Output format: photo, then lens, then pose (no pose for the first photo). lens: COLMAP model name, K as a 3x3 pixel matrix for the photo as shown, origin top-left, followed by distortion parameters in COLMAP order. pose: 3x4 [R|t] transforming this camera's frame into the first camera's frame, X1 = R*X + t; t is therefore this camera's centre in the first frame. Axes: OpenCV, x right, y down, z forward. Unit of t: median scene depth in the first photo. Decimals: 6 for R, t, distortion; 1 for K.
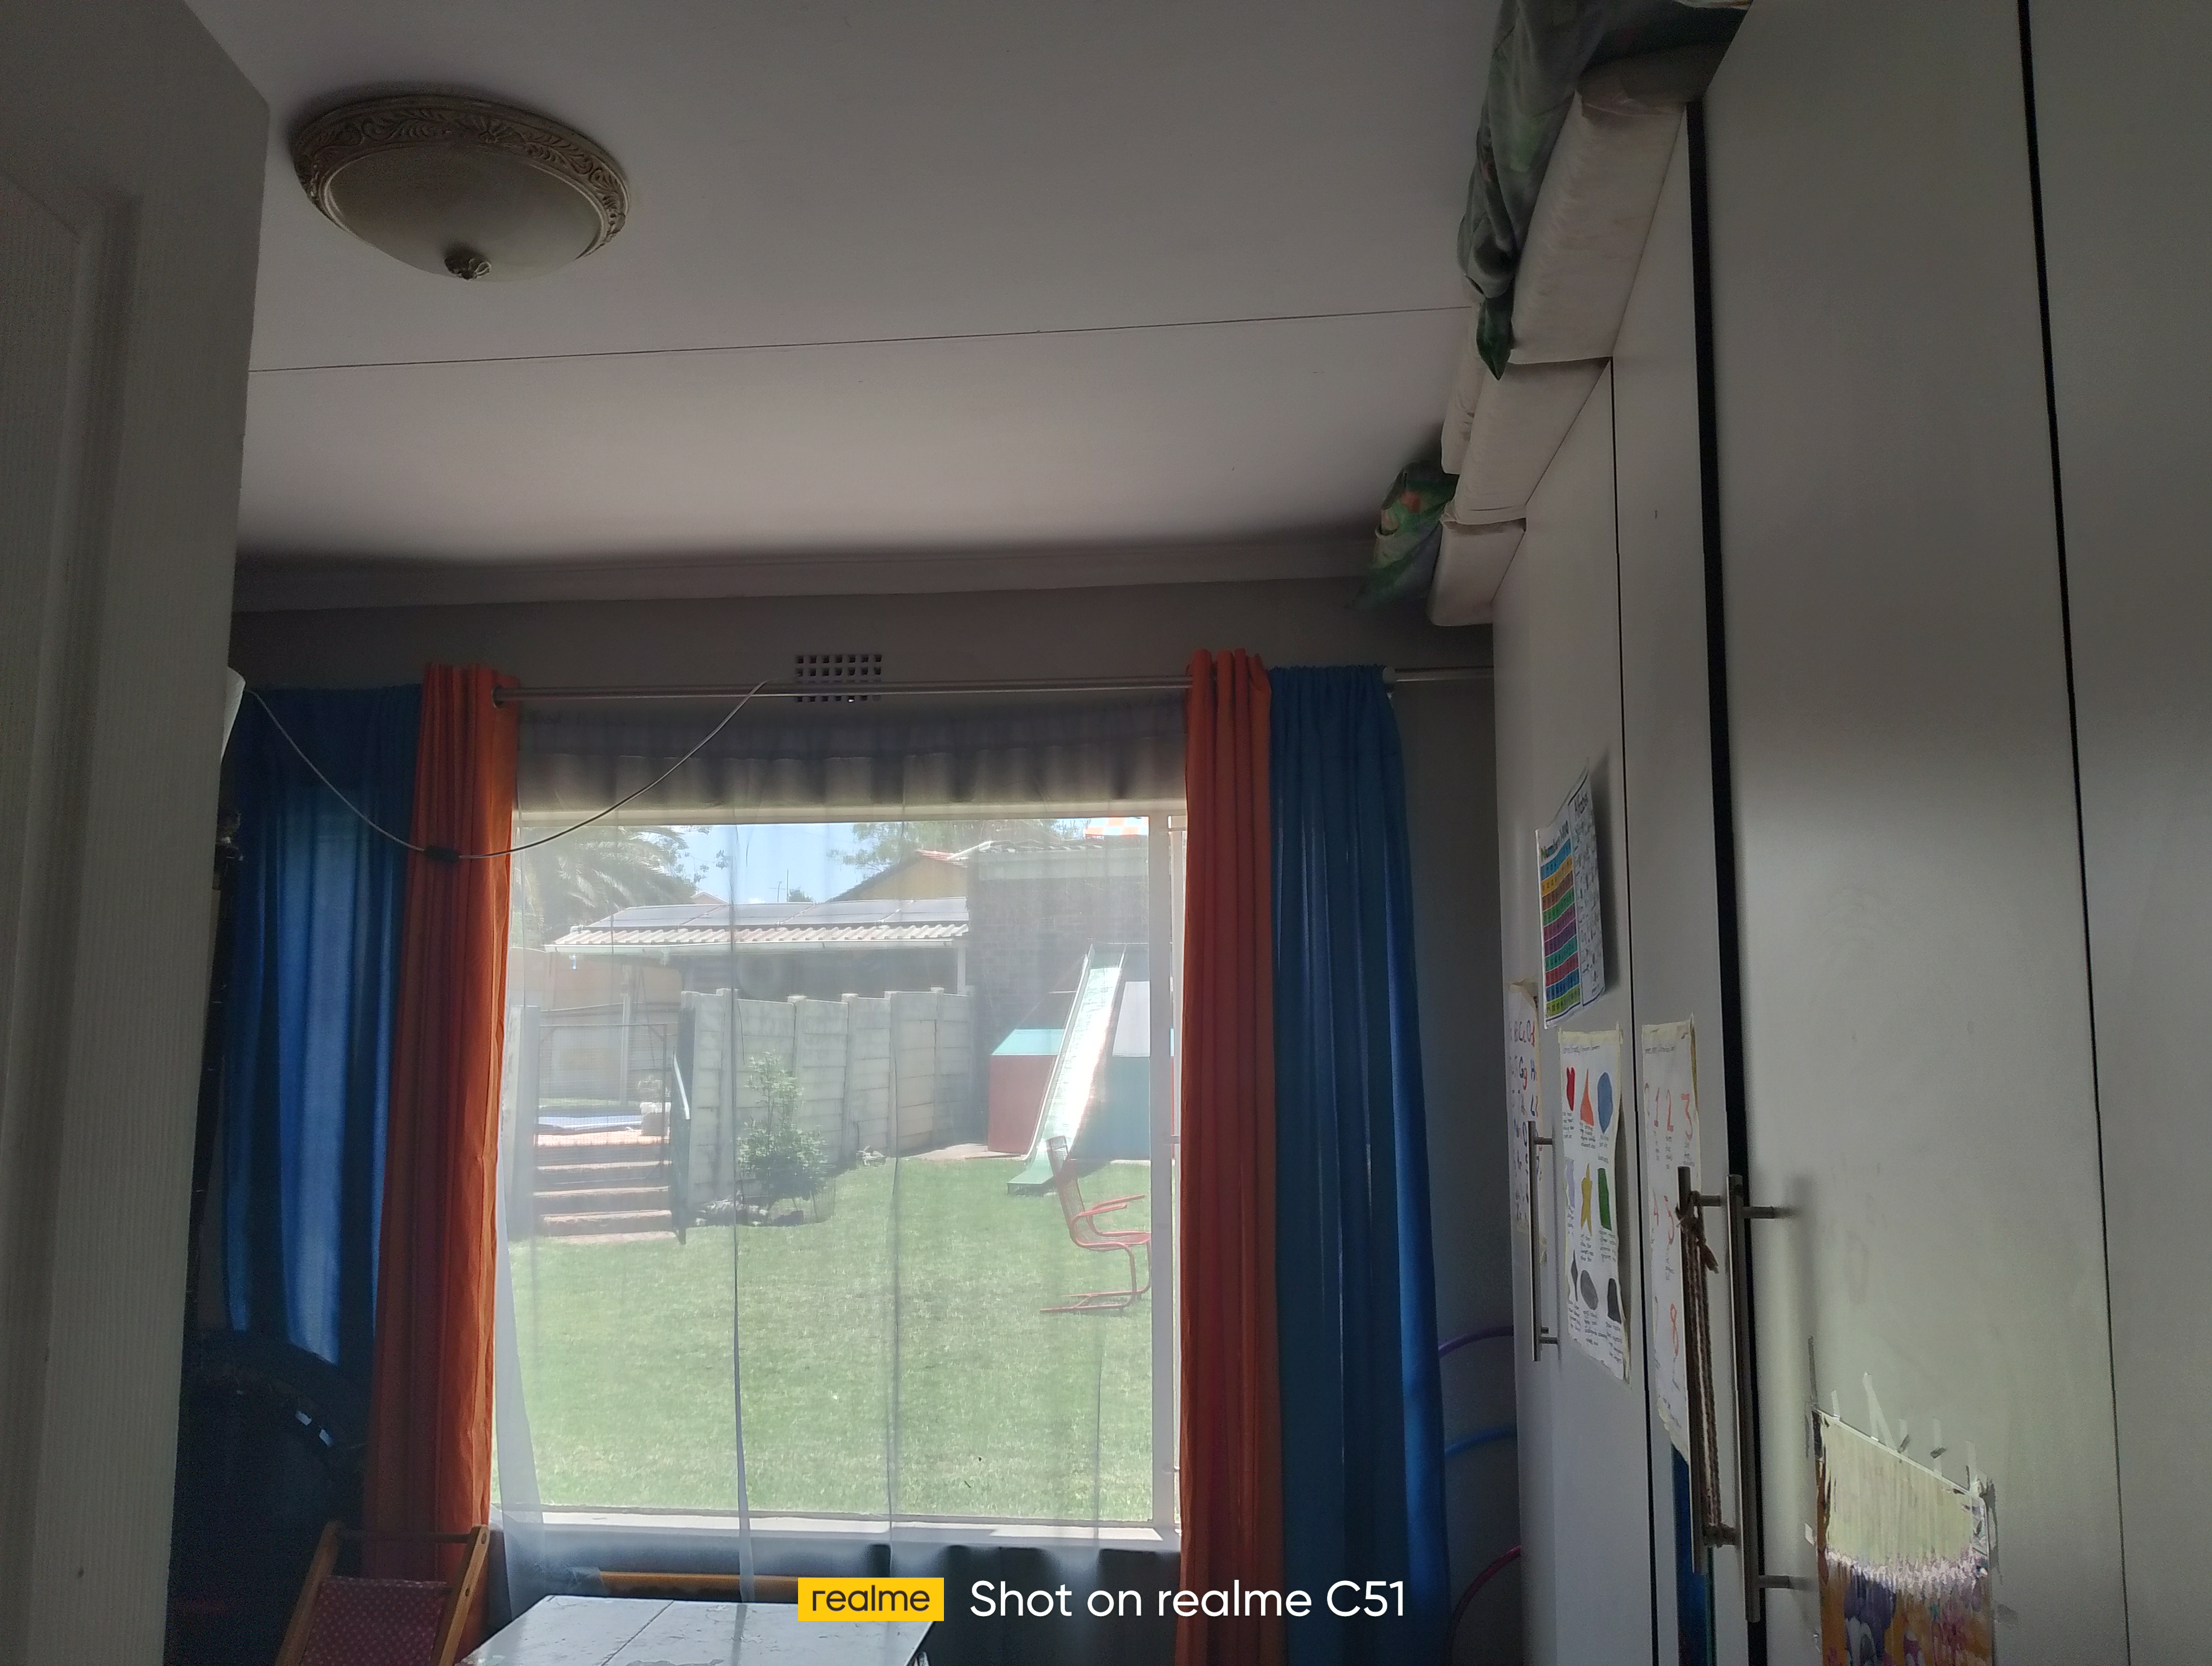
lens RADIAL K [[1776.4, 0, 1093.5], [0, 1776.4, 832.0], [0, 0, 1]] dist [-0.010111, -0.007979]
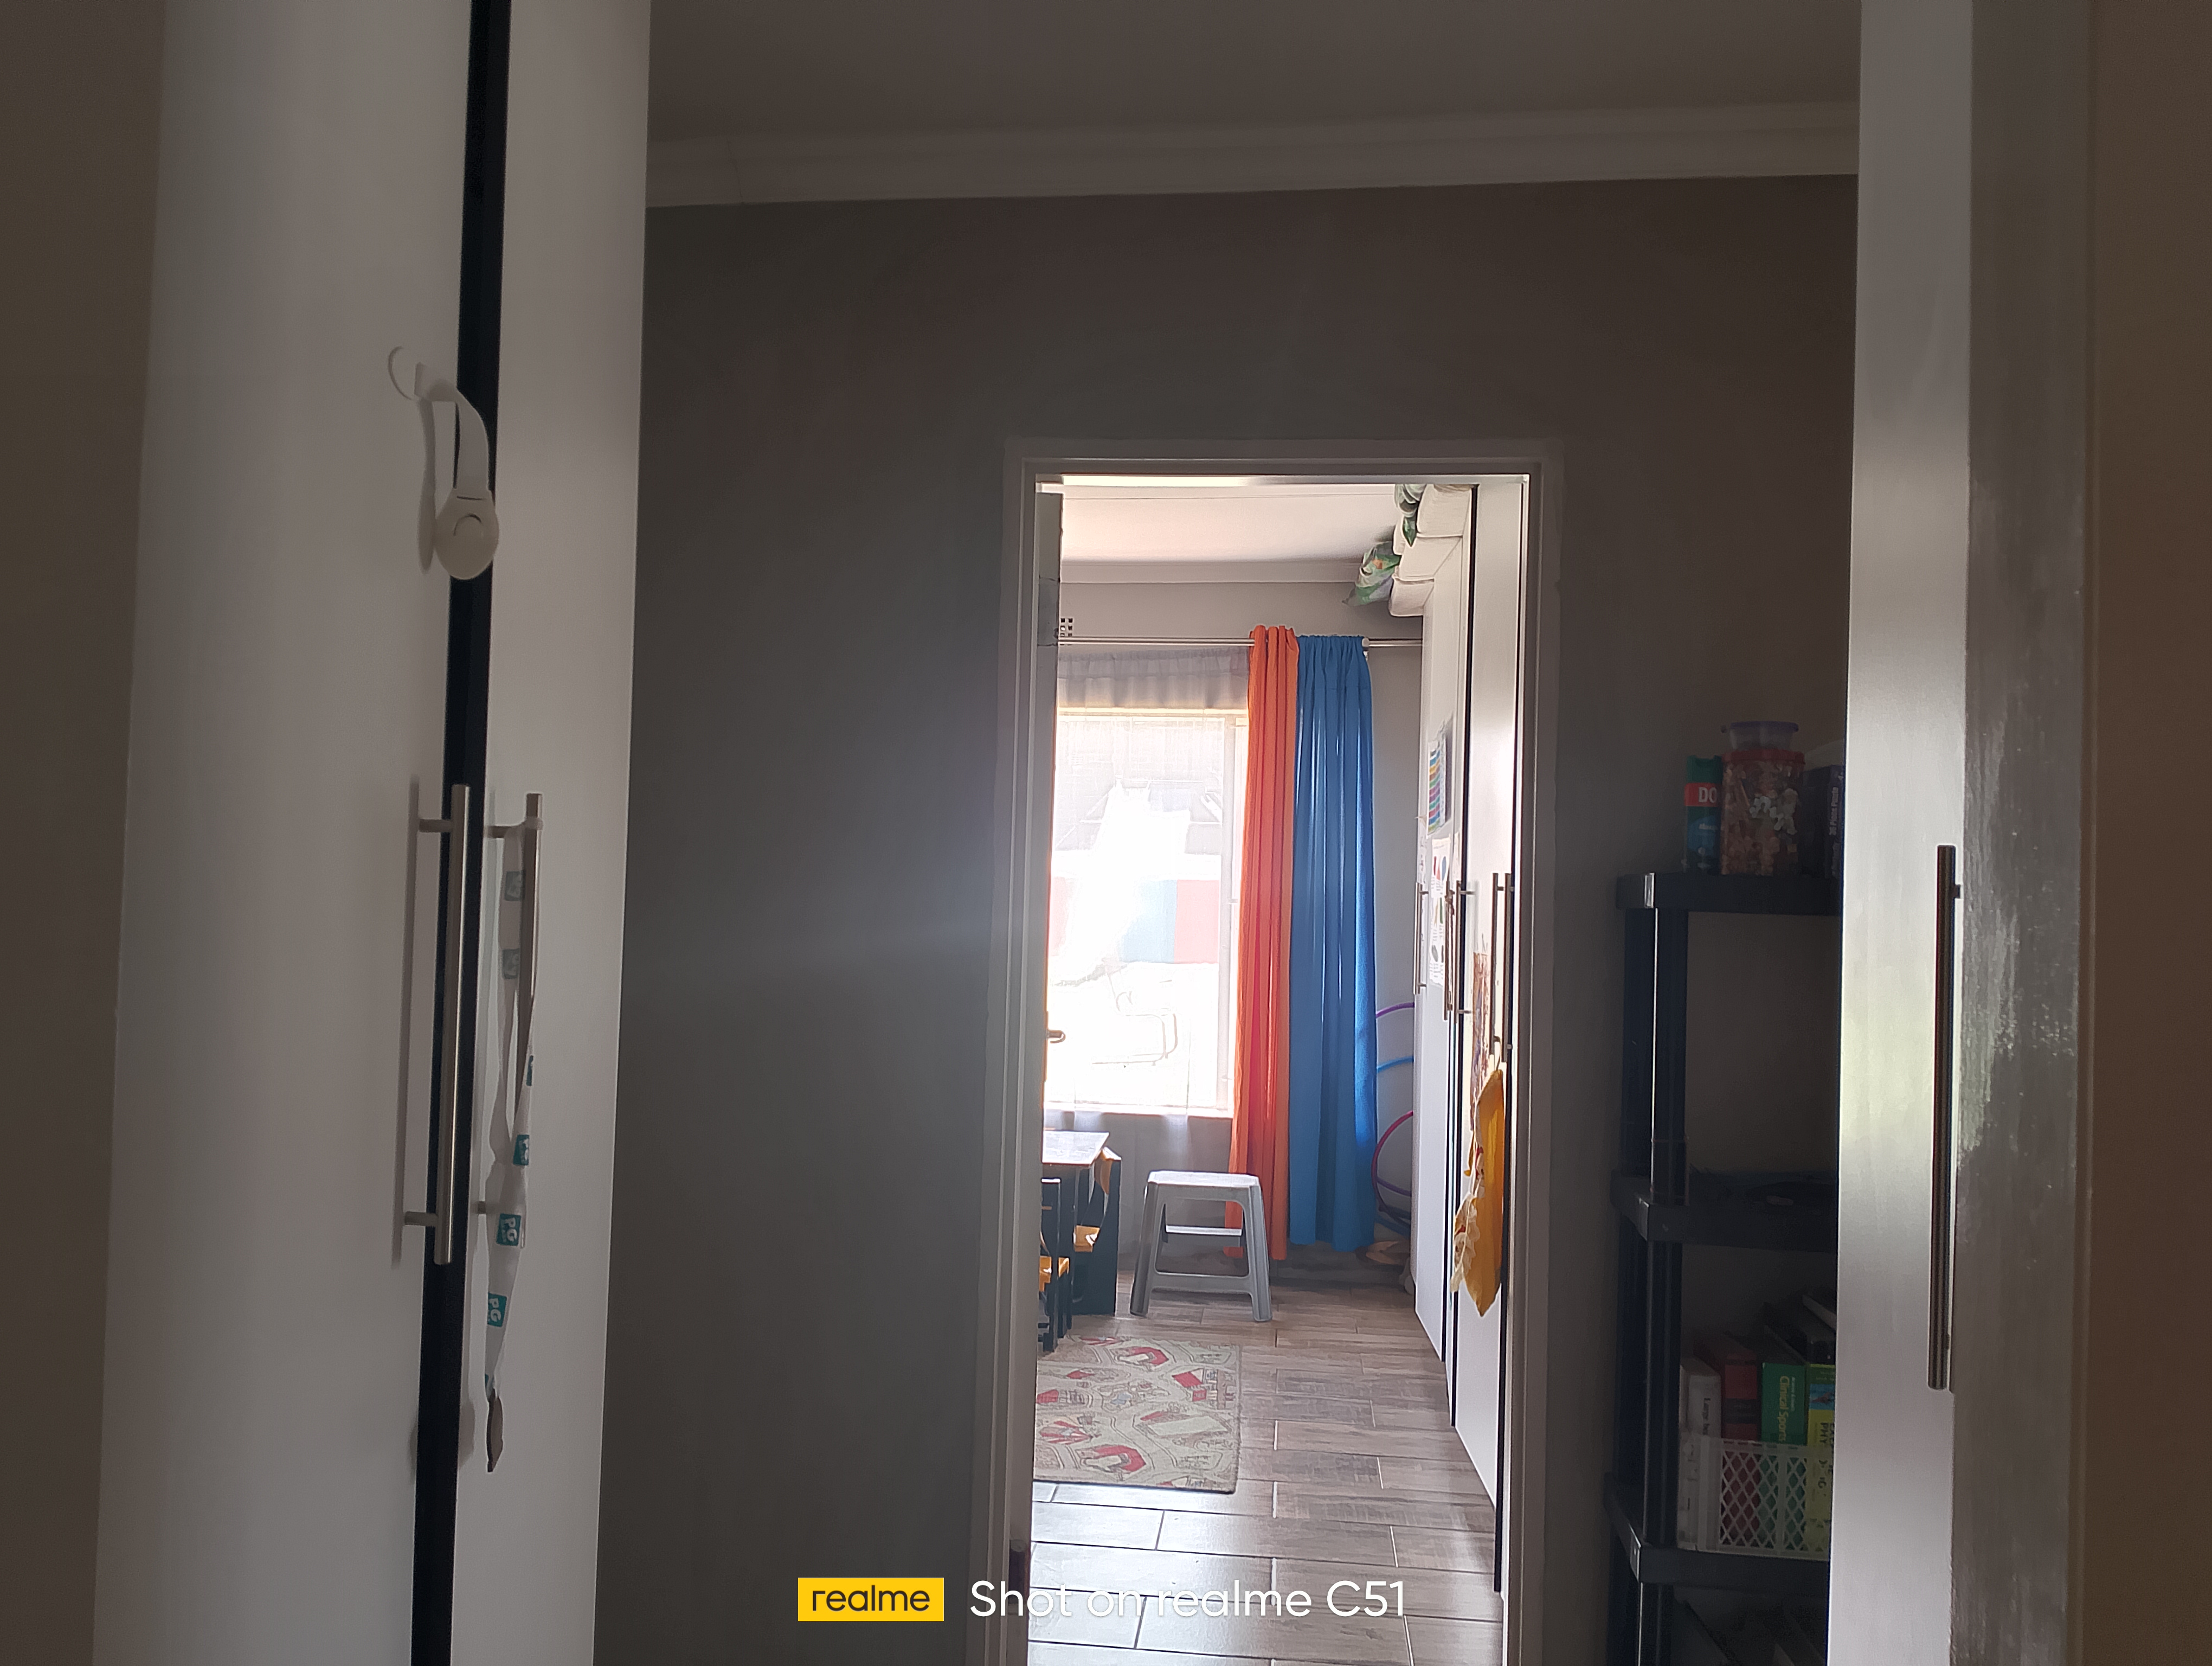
lens RADIAL K [[1776.4, 0, 1110.8], [0, 1776.4, 839.1], [0, 0, 1]] dist [-0.010111, -0.007979]
pose [[0.999584, 0.026314, 0.011815, -0.103323], [-0.027355, 0.994724, 0.098874, -0.061773], [-0.009151, -0.099157, 0.995030, -0.778739]]
